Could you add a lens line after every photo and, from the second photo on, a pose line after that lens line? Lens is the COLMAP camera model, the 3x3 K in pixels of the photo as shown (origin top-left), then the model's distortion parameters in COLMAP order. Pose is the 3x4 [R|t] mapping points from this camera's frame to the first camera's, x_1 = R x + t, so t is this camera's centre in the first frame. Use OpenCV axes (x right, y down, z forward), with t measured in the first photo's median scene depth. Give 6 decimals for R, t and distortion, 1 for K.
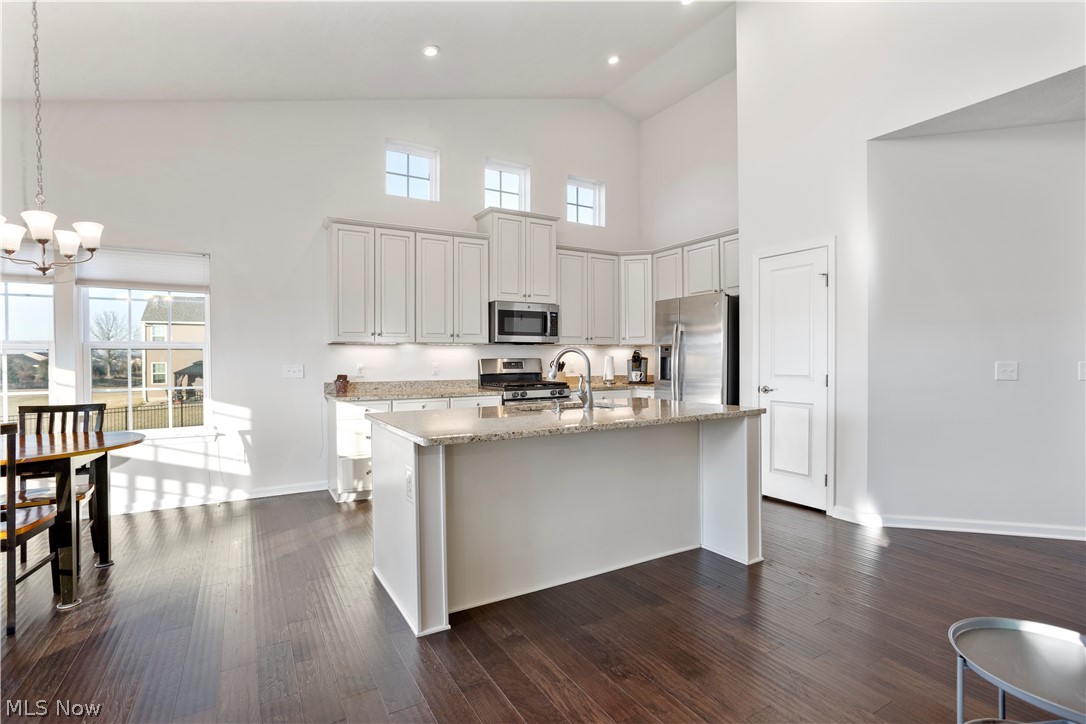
lens RADIAL K [[521.8, 0, 545.1], [0, 521.8, 362.2], [0, 0, 1]] dist [-0.057386, 0.035639]
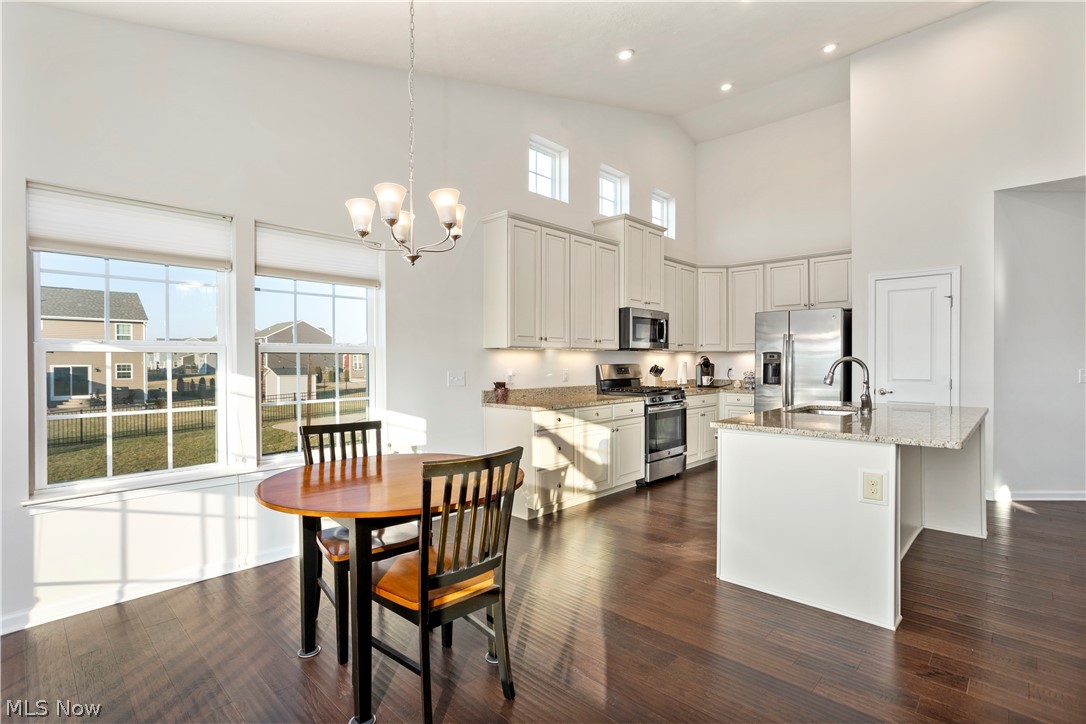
lens RADIAL K [[521.8, 0, 545.1], [0, 521.8, 362.2], [0, 0, 1]] dist [-0.057386, 0.035639]
pose [[0.960875, 0.003533, 0.276959, -0.528757], [-0.002385, 0.999987, -0.004482, -0.006511], [-0.276971, 0.003646, 0.960871, 0.075896]]
